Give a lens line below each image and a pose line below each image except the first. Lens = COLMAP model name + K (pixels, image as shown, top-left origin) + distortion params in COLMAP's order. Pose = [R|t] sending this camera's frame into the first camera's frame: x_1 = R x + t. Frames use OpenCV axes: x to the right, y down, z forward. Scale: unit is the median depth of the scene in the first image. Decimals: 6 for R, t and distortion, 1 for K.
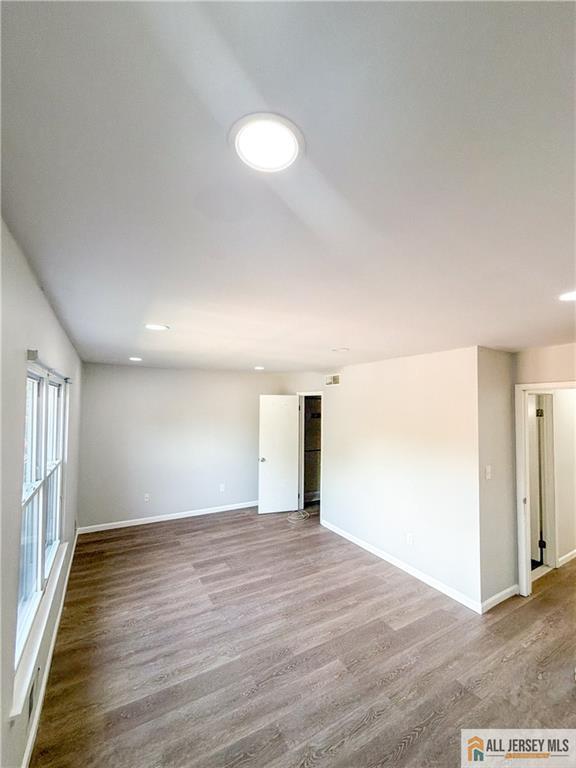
lens RADIAL K [[315.3, 0, 292.6], [0, 315.3, 397.1], [0, 0, 1]] dist [0.000856, -0.000014]
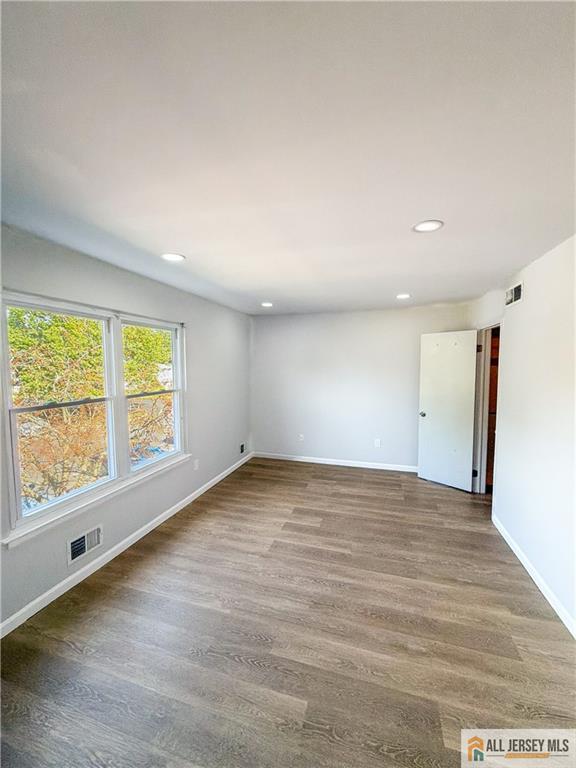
lens RADIAL K [[307.9, 0, 288.0], [0, 307.9, 384.0], [0, 0, 1]] dist [0.000529, 0.000103]
pose [[0.679792, 0.035749, -0.732533, 0.359921], [0.029849, 0.996635, 0.076337, 0.075505], [0.732797, -0.073758, 0.676438, 0.372581]]
